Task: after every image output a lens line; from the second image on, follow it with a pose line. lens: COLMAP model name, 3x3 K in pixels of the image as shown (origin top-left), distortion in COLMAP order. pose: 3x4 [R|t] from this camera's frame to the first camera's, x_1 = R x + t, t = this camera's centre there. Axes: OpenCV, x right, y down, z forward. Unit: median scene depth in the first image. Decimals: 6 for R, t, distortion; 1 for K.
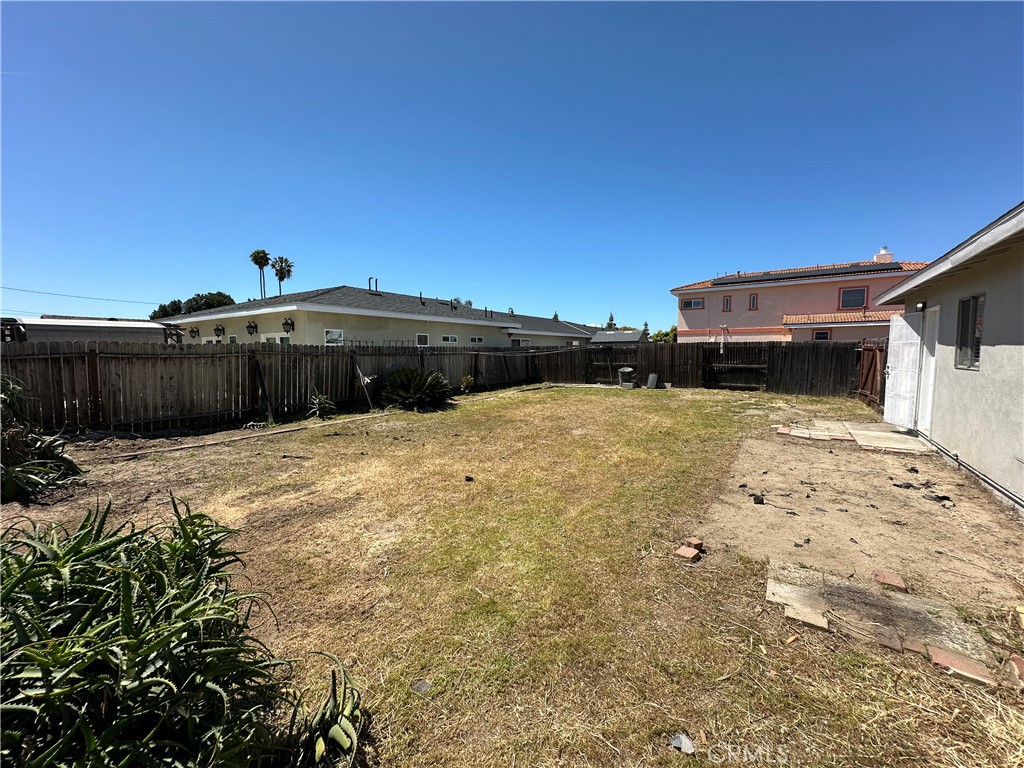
lens RADIAL K [[407.9, 0, 512.0], [0, 407.9, 384.0], [0, 0, 1]] dist [0.000854, 0.000395]
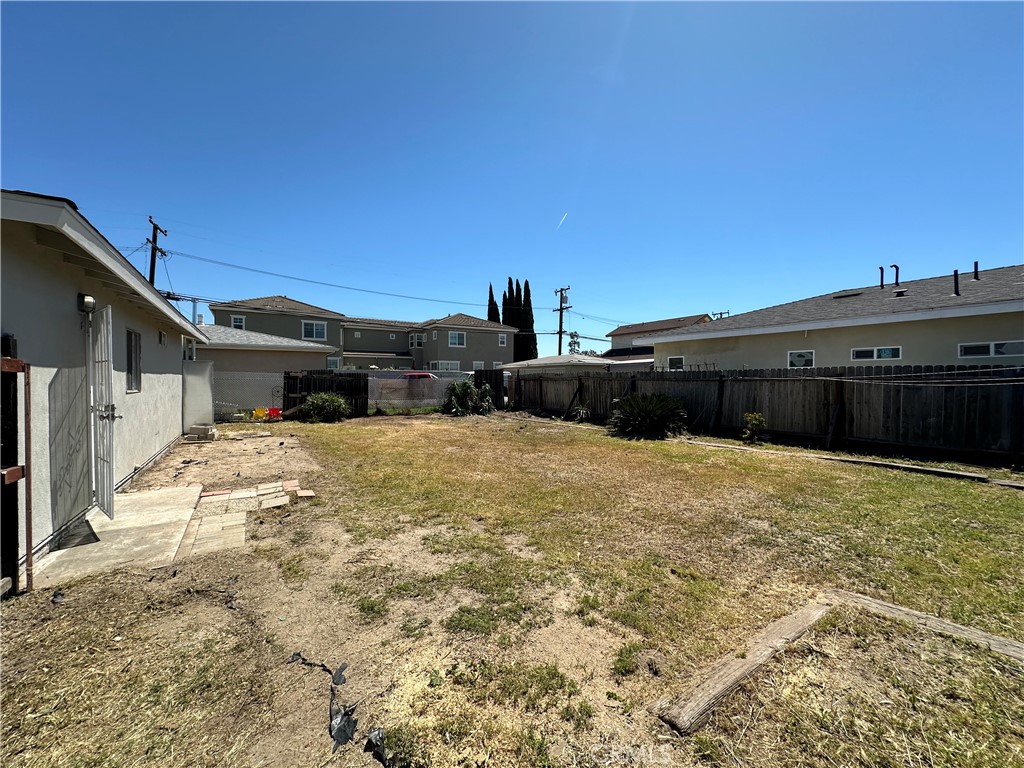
lens RADIAL K [[407.9, 0, 512.0], [0, 407.9, 384.0], [0, 0, 1]] dist [0.000854, 0.000395]
pose [[-0.376496, 0.017134, -0.926260, 0.664340], [-0.070236, 0.996423, 0.046981, -0.071692], [0.923752, 0.082745, -0.373946, 0.903790]]
